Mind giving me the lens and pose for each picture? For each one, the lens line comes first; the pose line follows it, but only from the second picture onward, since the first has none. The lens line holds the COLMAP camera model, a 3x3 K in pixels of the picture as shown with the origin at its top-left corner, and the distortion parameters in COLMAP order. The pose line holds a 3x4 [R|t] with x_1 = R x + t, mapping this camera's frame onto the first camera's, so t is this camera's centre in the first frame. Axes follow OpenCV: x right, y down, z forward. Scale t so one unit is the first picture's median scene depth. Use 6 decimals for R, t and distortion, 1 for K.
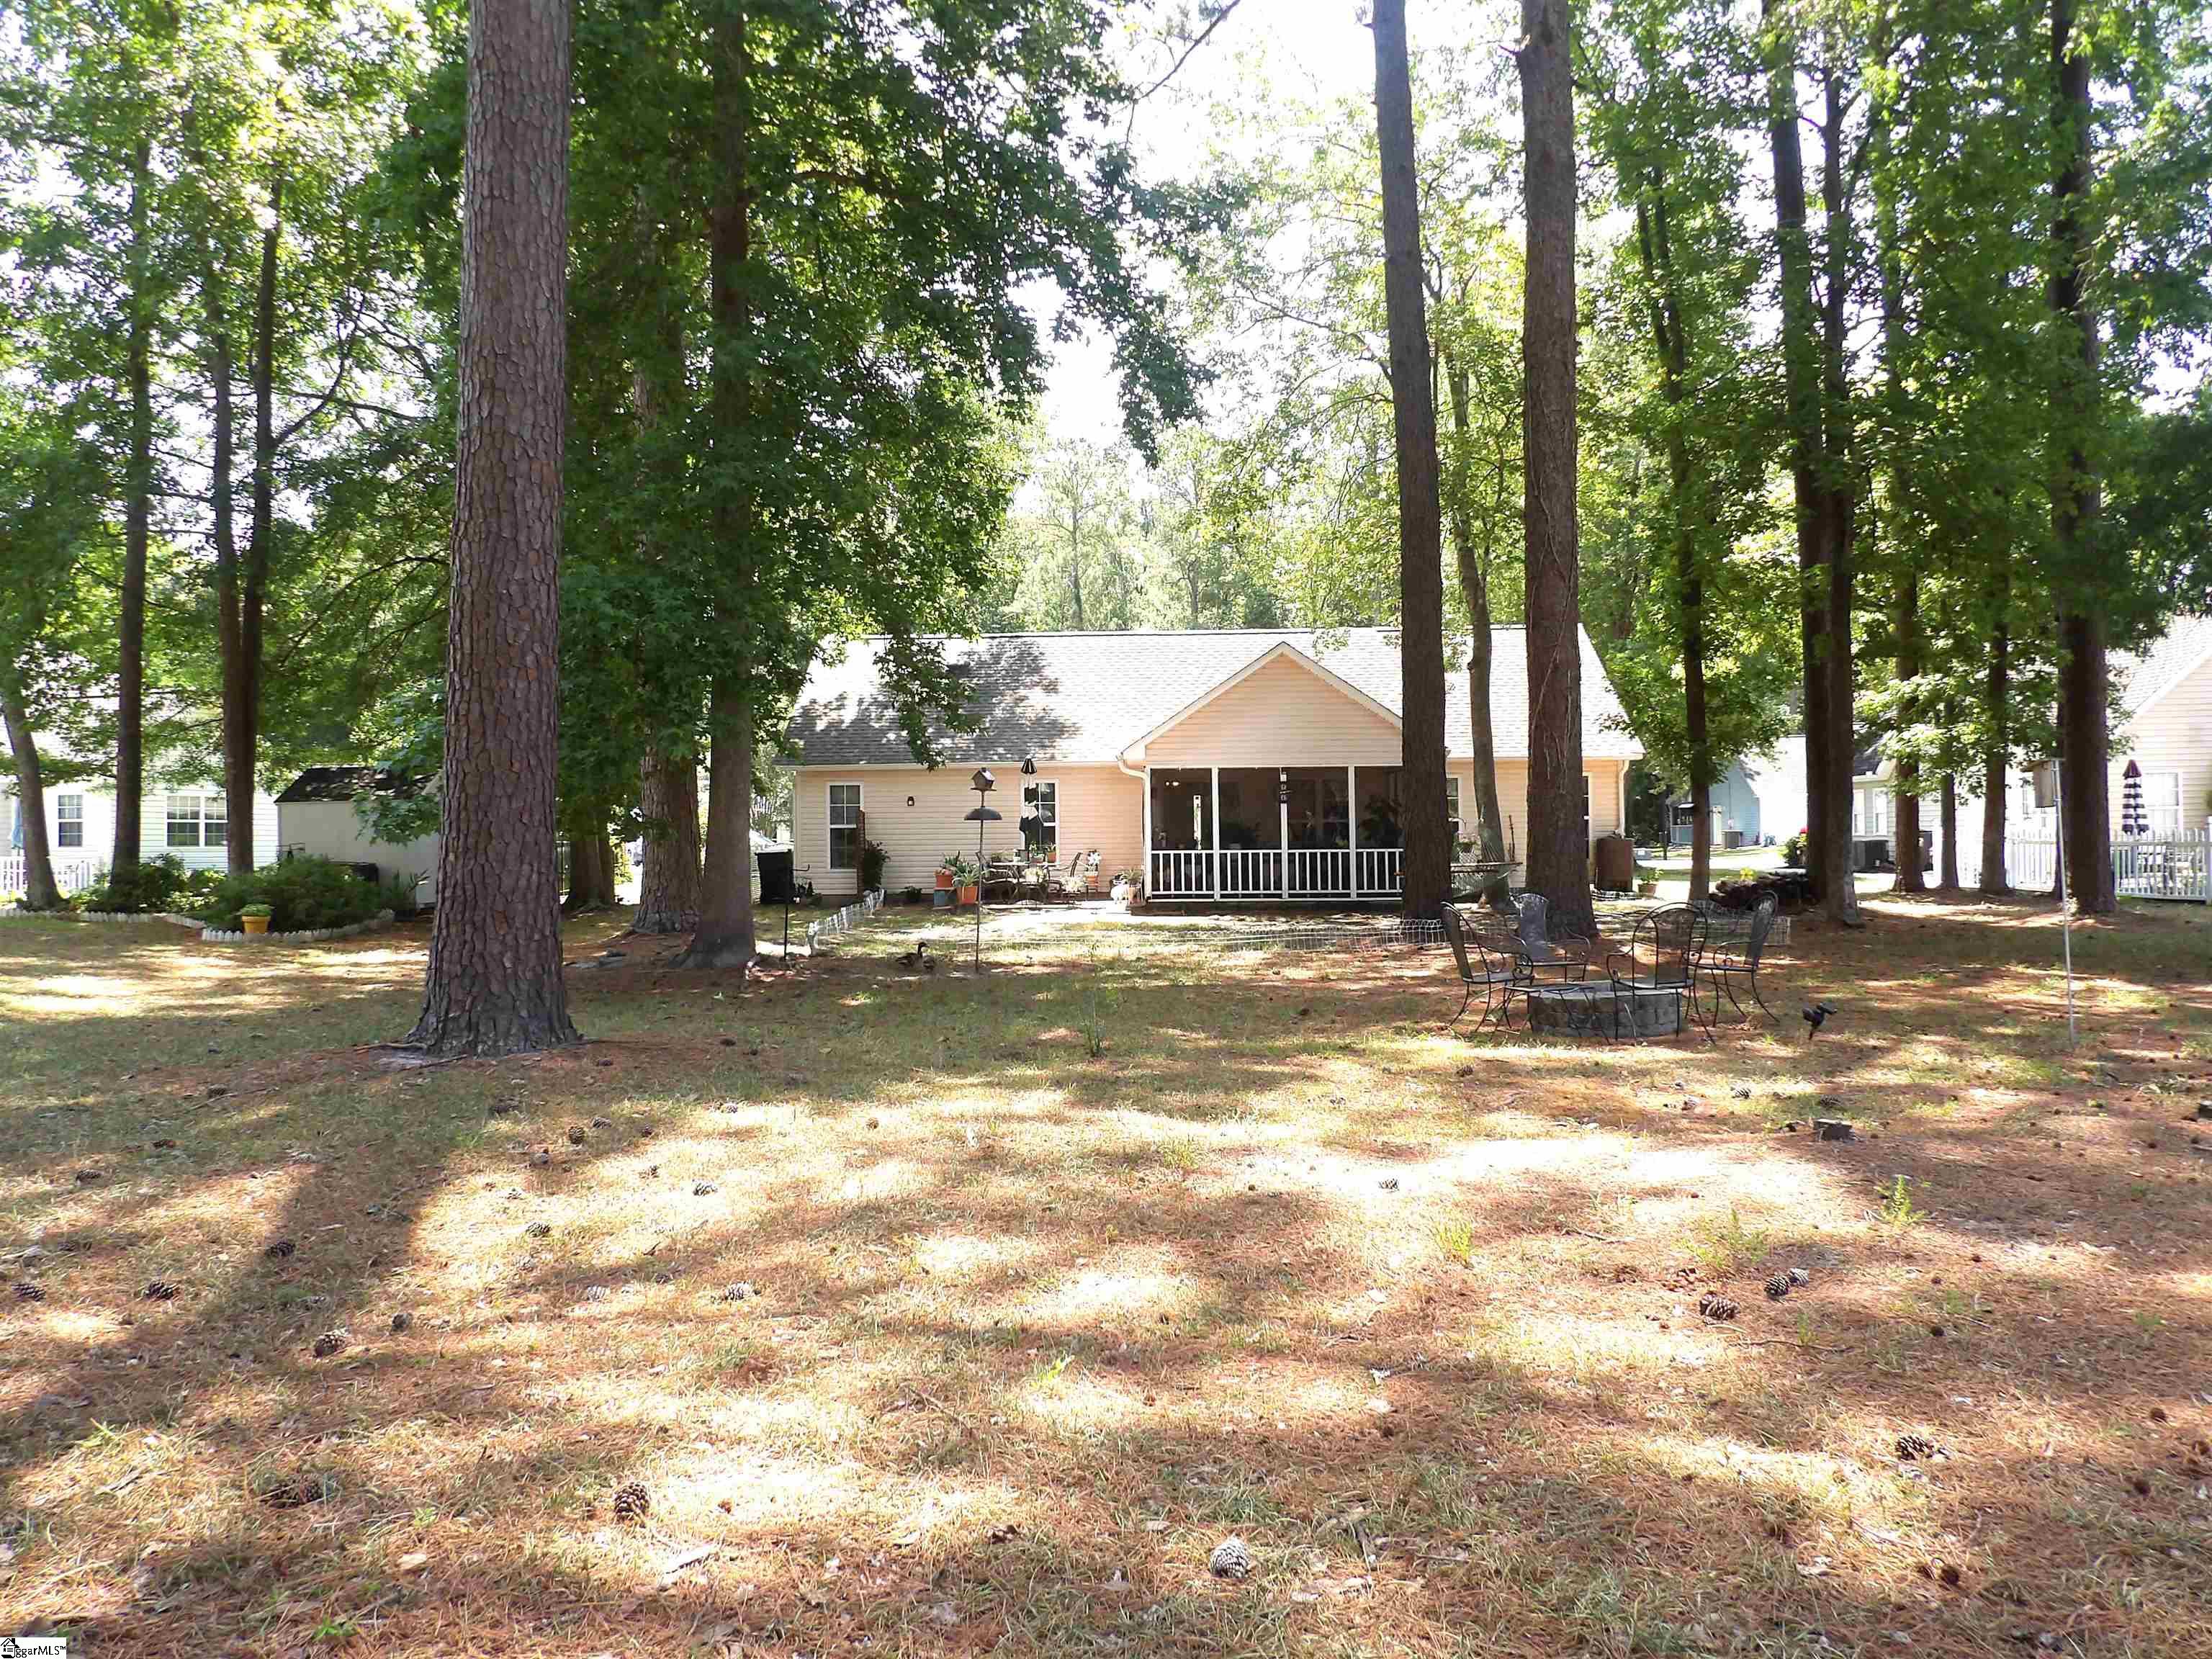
lens RADIAL K [[1550.1, 0, 1108.6], [0, 1550.1, 738.7], [0, 0, 1]] dist [-0.046971, 0.040926]
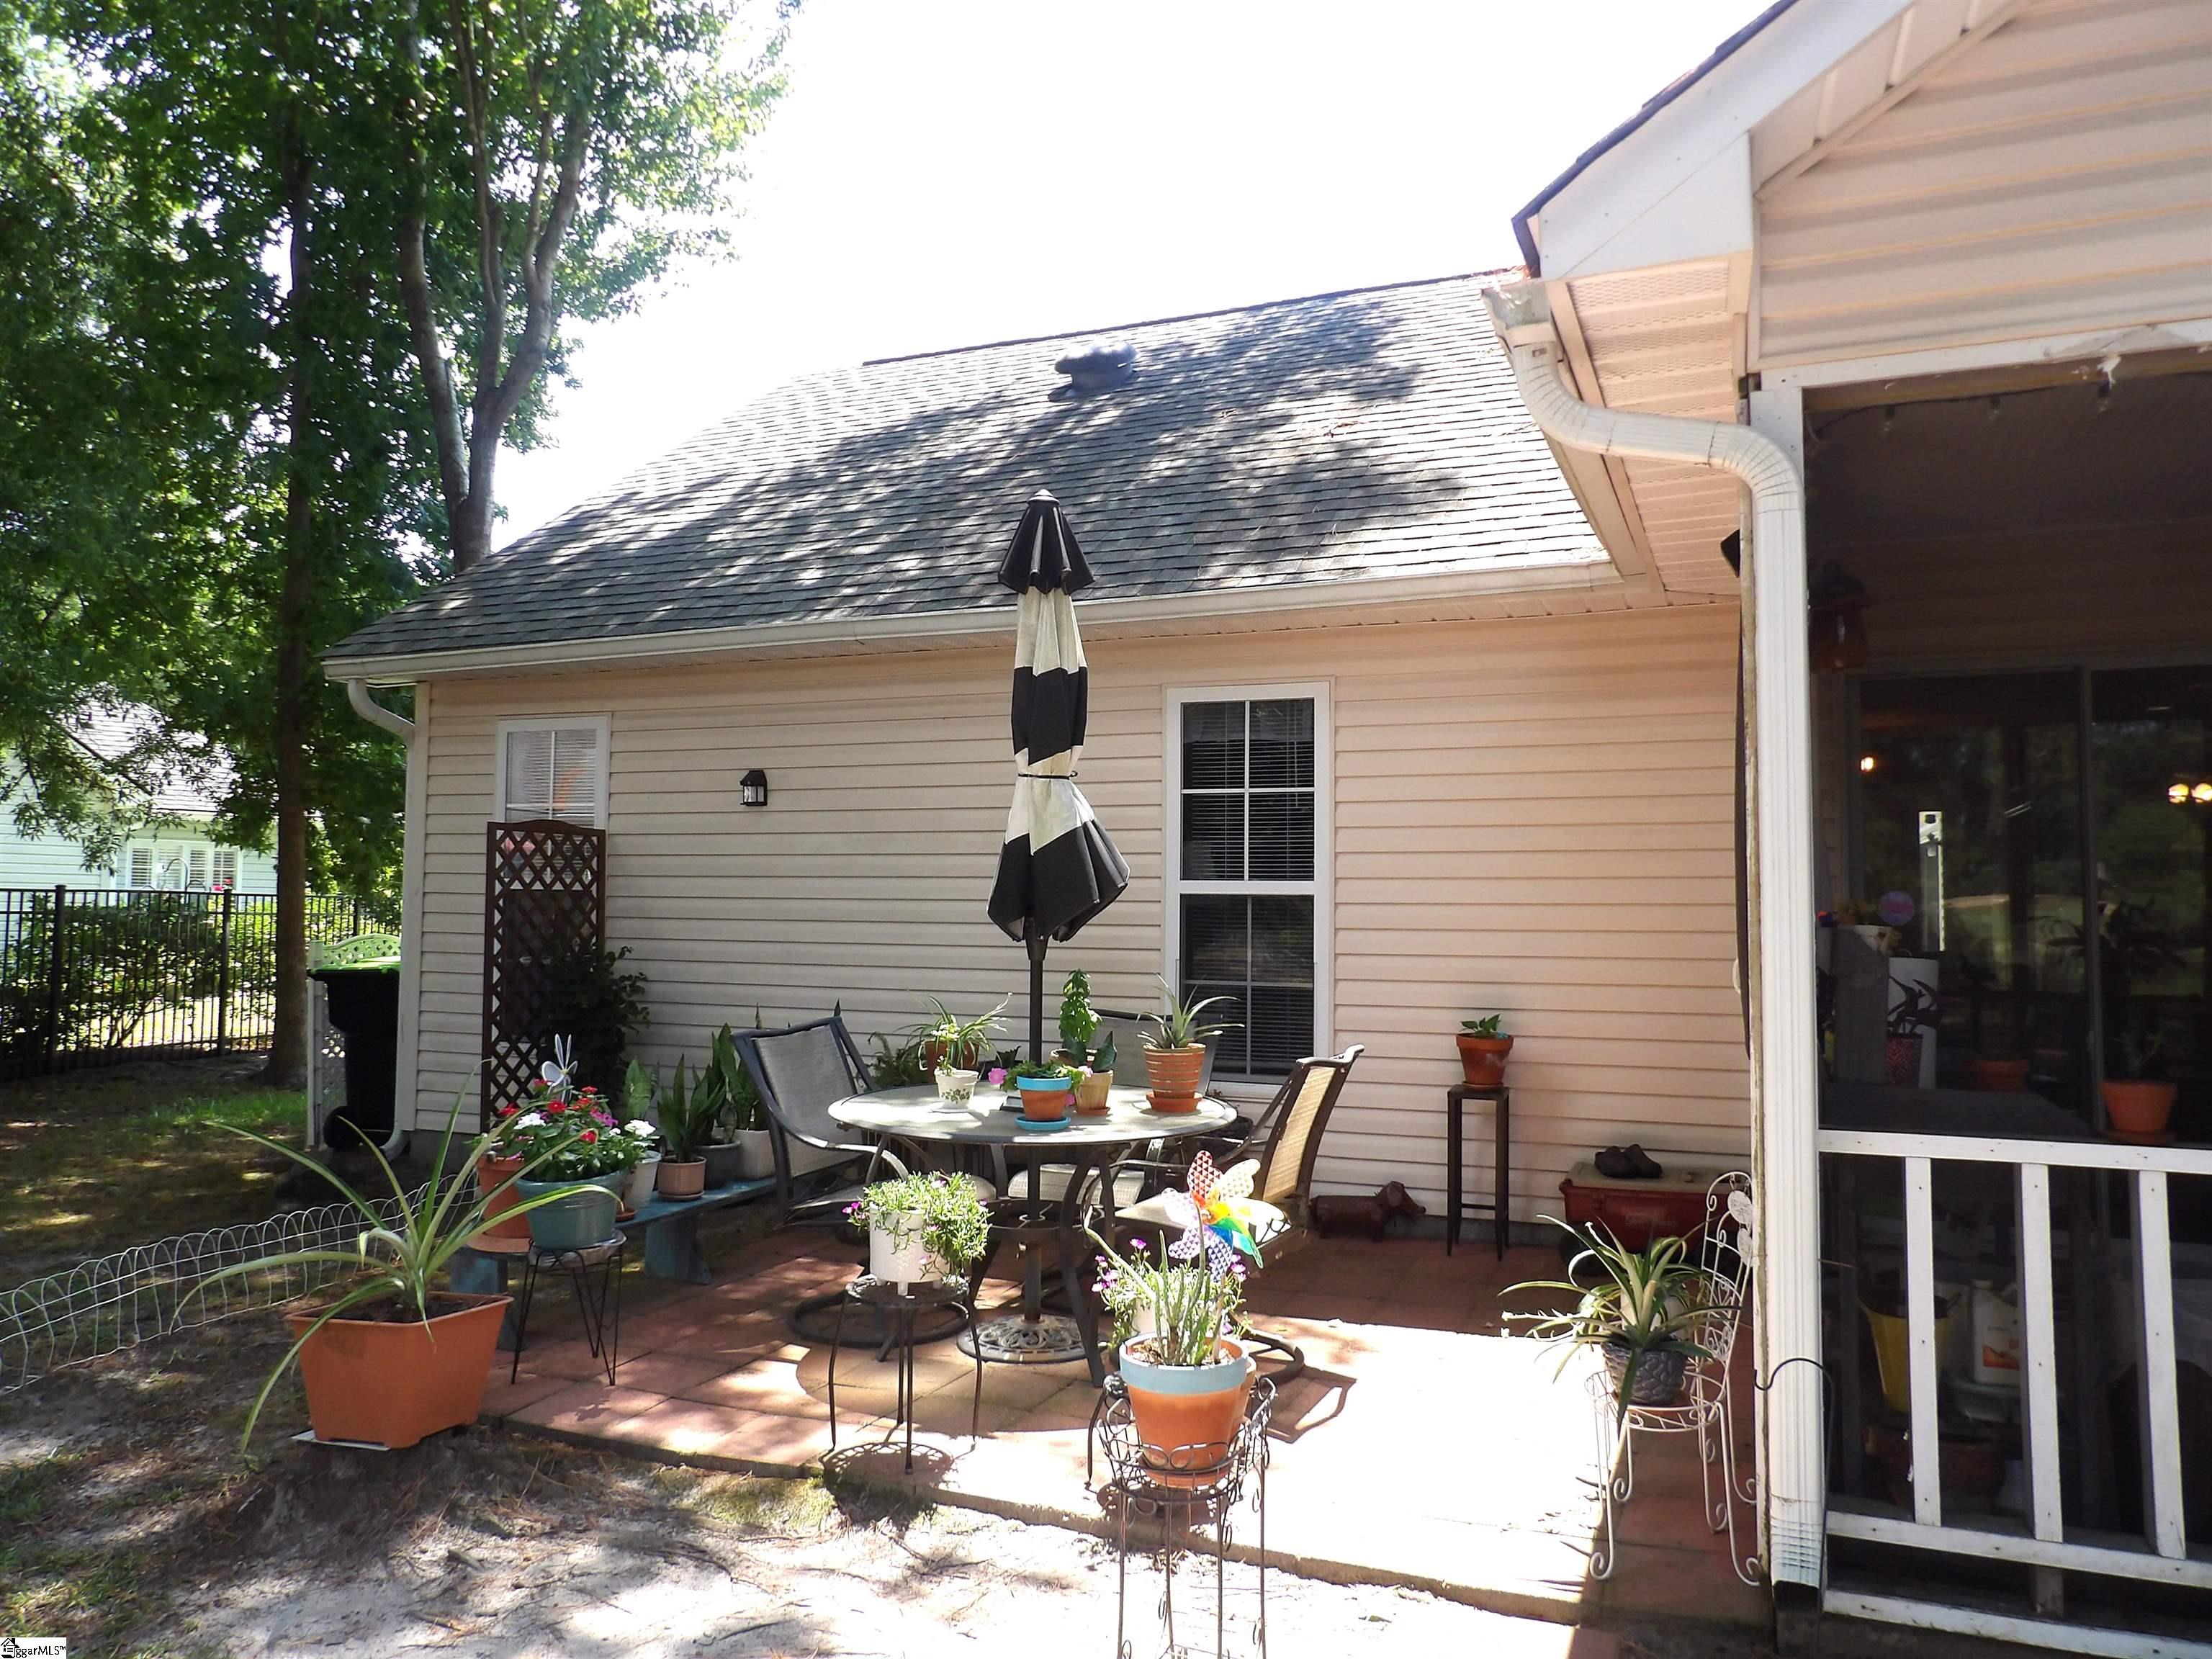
lens RADIAL K [[1550.1, 0, 1108.6], [0, 1550.1, 738.7], [0, 0, 1]] dist [-0.046971, 0.040926]
pose [[0.926329, -0.017168, -0.376324, 0.040438], [-0.003226, 0.998563, -0.053495, 0.091807], [0.376701, 0.050768, 0.924943, 1.578616]]
